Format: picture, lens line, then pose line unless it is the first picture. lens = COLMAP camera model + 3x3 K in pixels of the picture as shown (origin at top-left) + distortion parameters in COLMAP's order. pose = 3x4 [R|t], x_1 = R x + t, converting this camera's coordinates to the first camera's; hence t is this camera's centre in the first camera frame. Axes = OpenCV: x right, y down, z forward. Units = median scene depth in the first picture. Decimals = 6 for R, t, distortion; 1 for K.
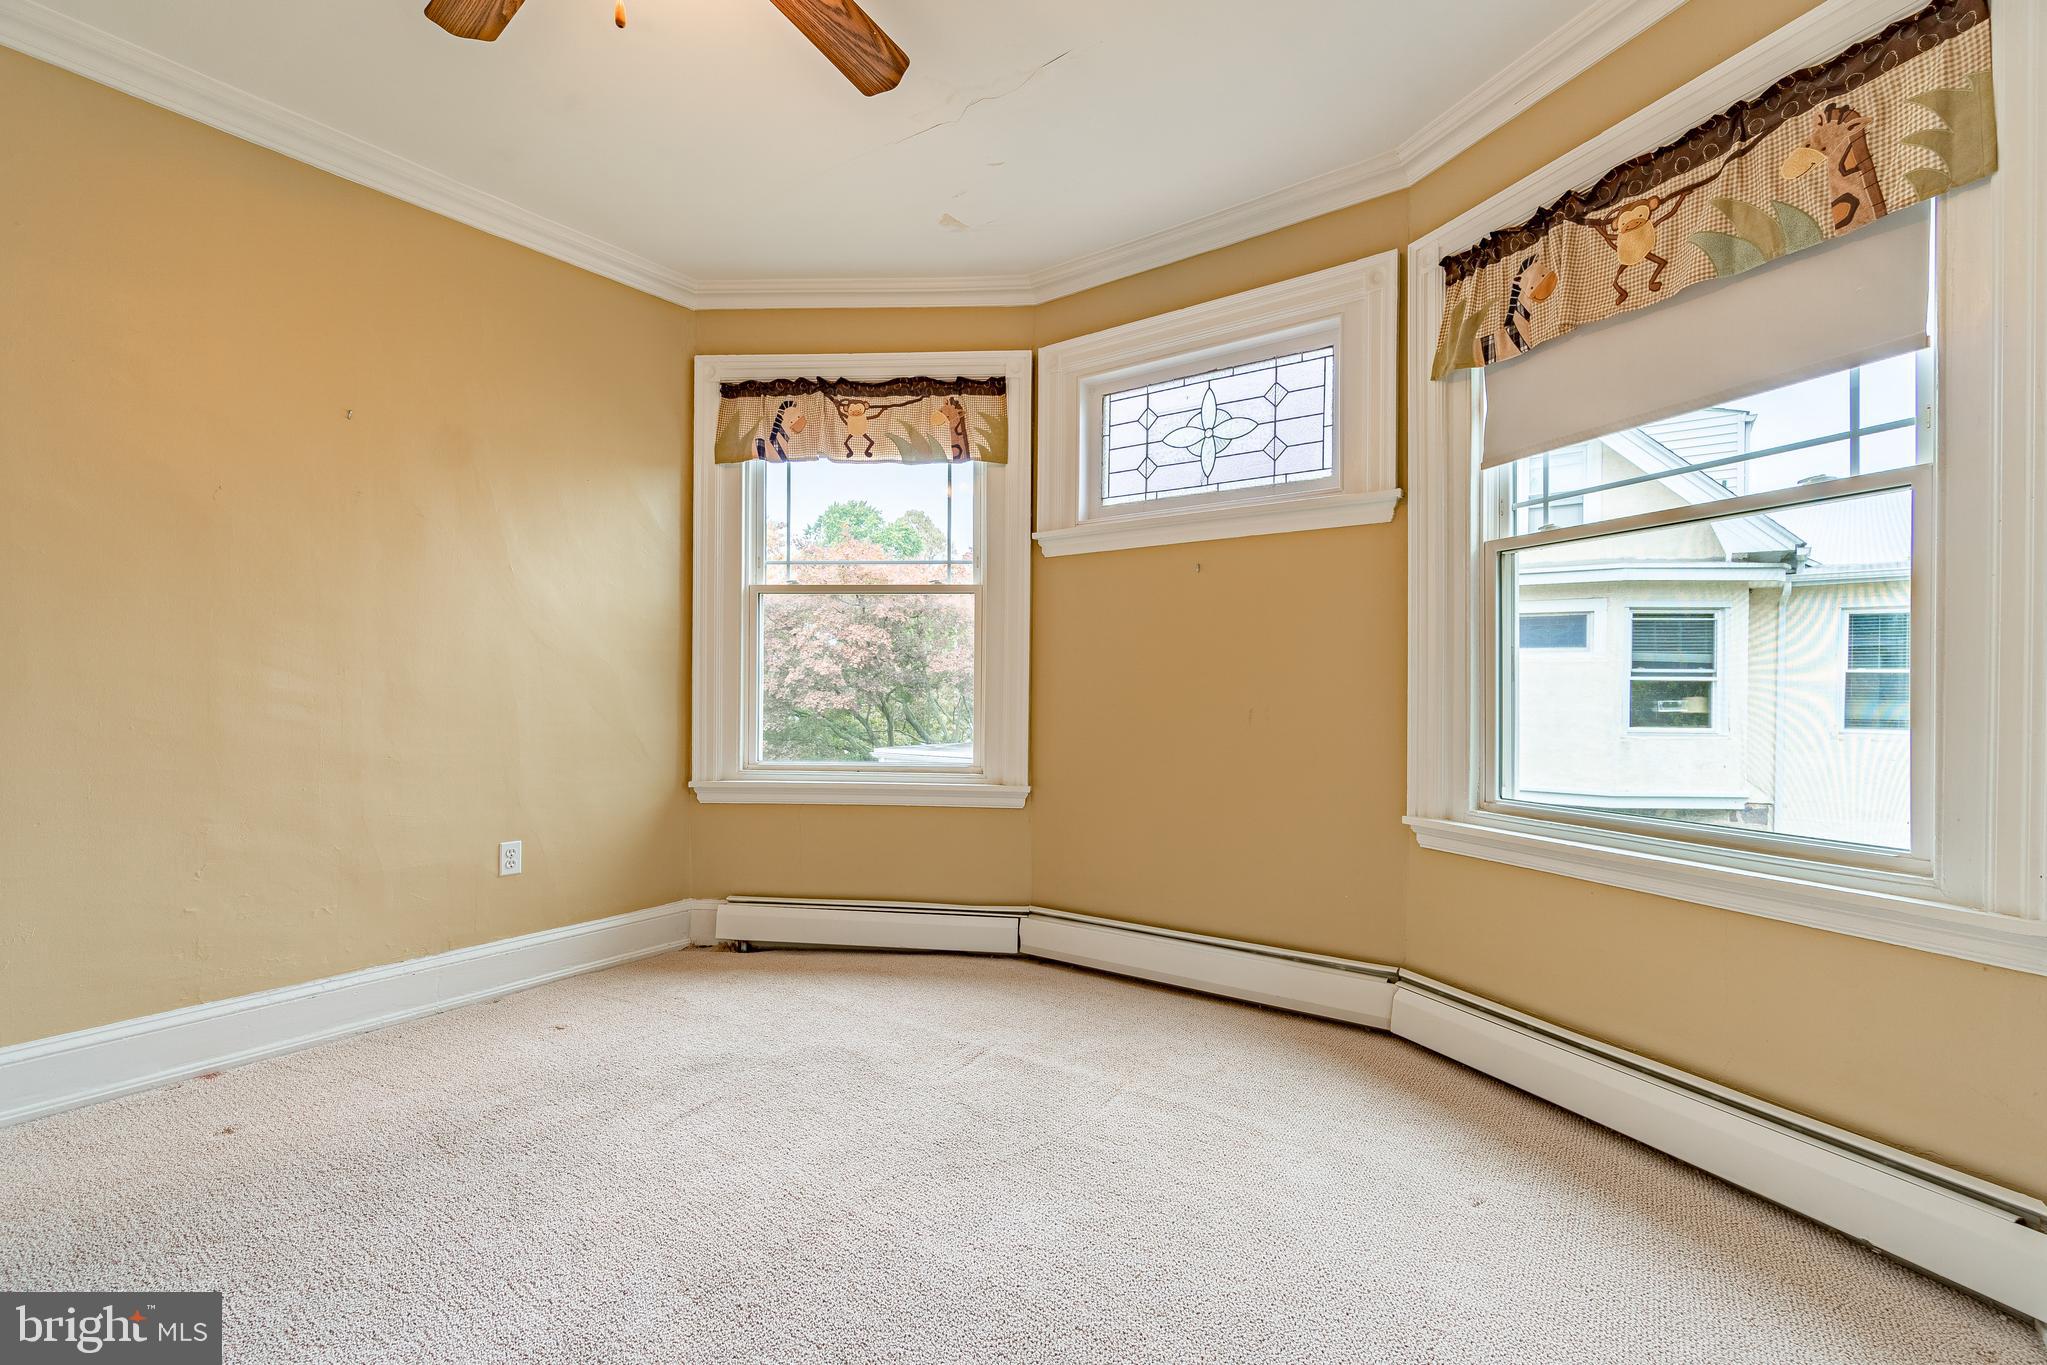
lens RADIAL K [[892.0, 0, 1017.5], [0, 892.0, 691.8], [0, 0, 1]] dist [-0.001323, 0.000457]
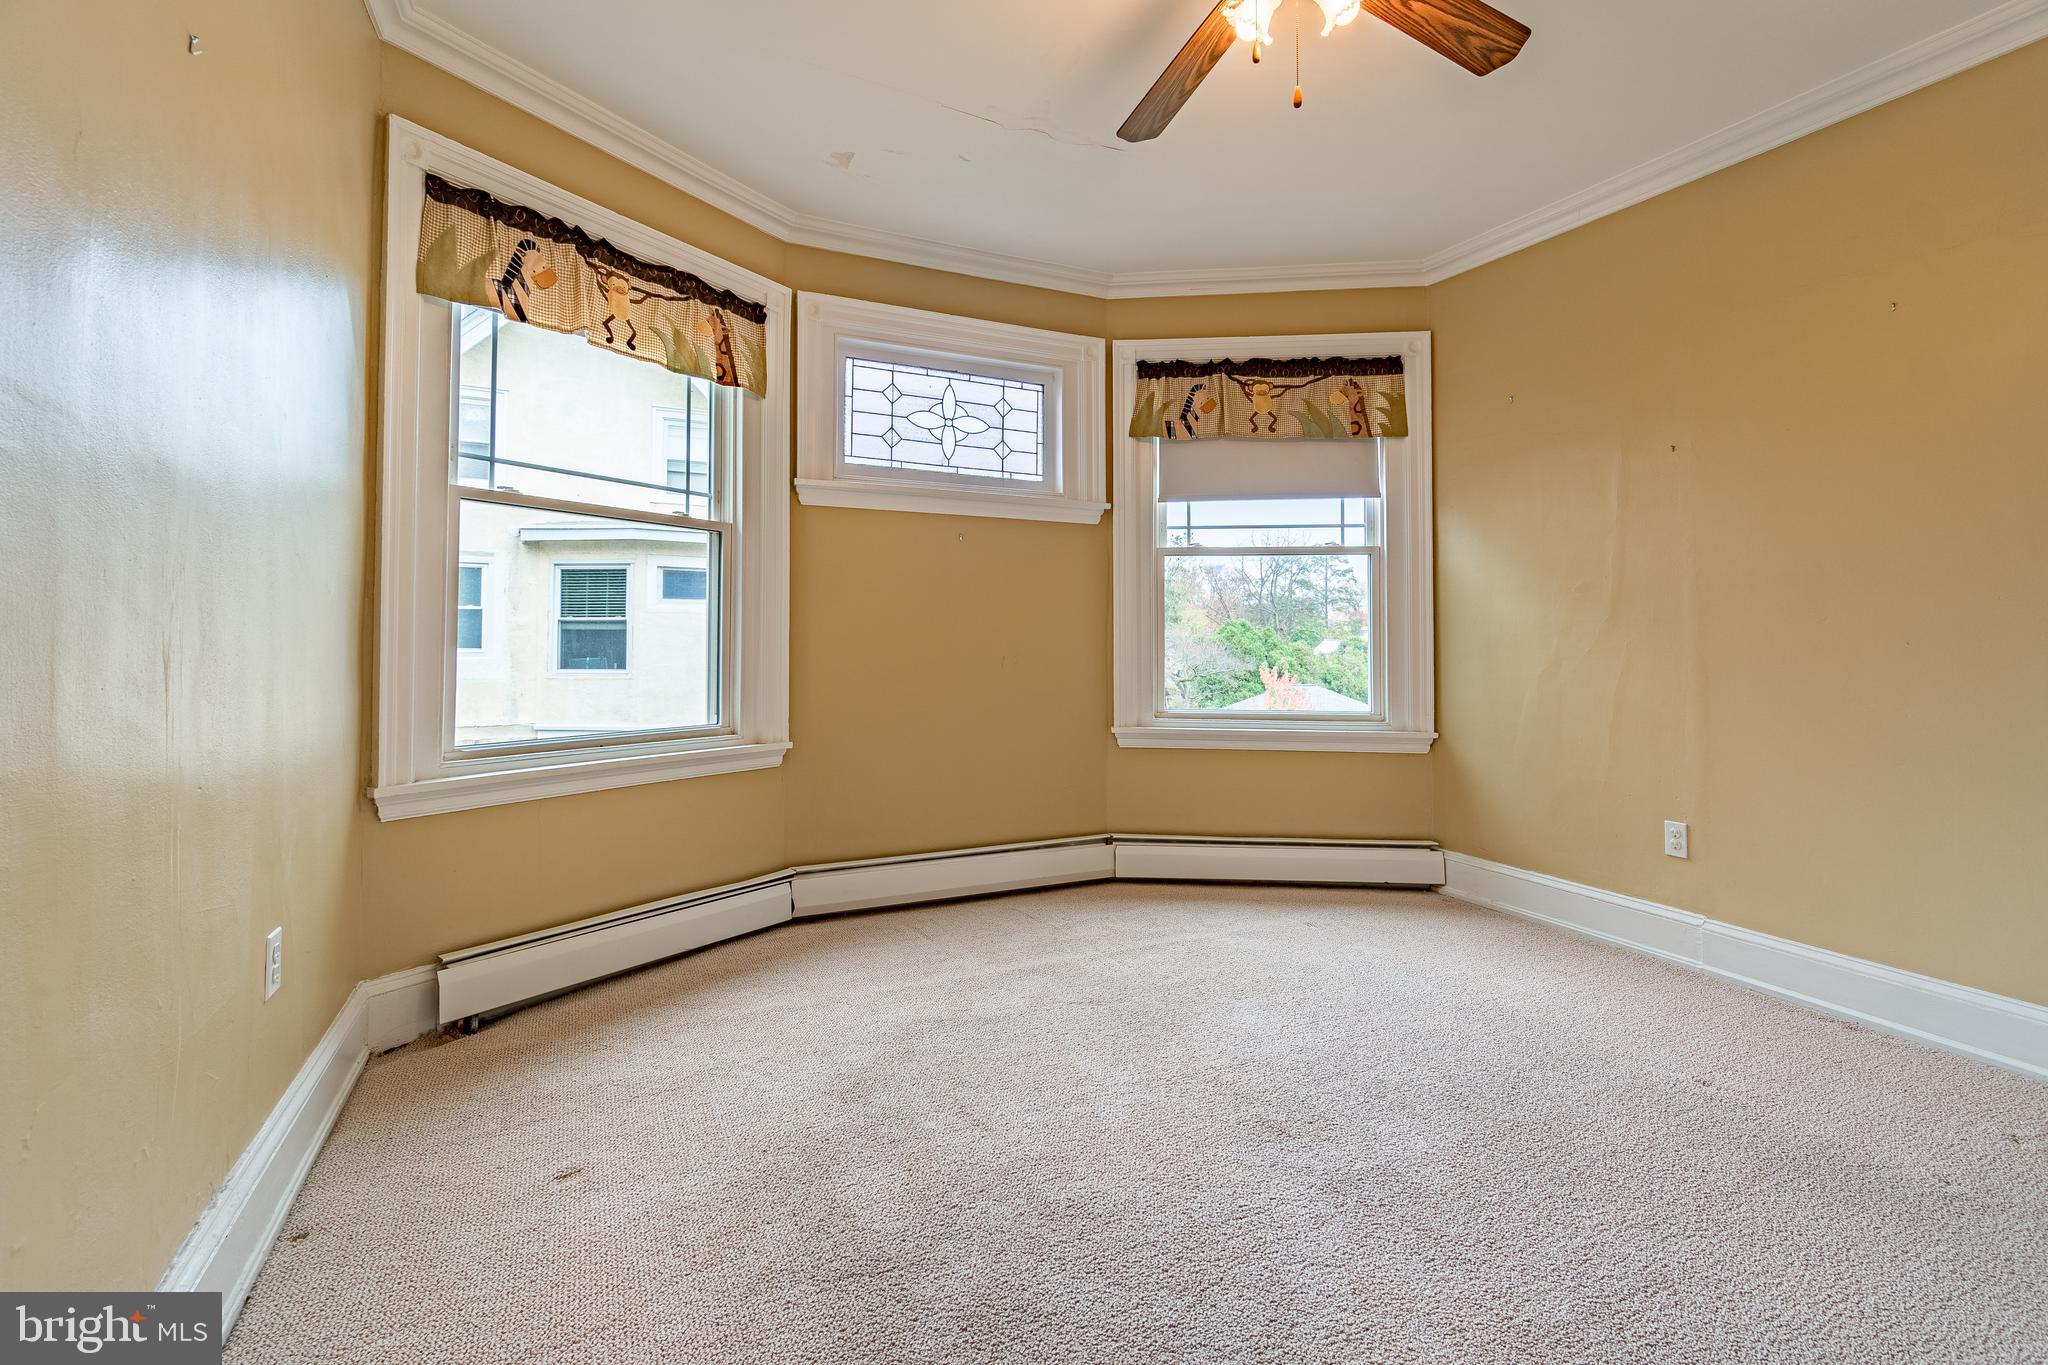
lens RADIAL K [[909.4, 0, 1022.6], [0, 909.4, 614.3], [0, 0, 1]] dist [-0.001461, 0.000204]
pose [[0.488022, 0.022909, 0.872530, -0.779835], [-0.002644, 0.999690, -0.024769, -0.007480], [-0.872827, 0.009781, 0.487931, 0.331805]]
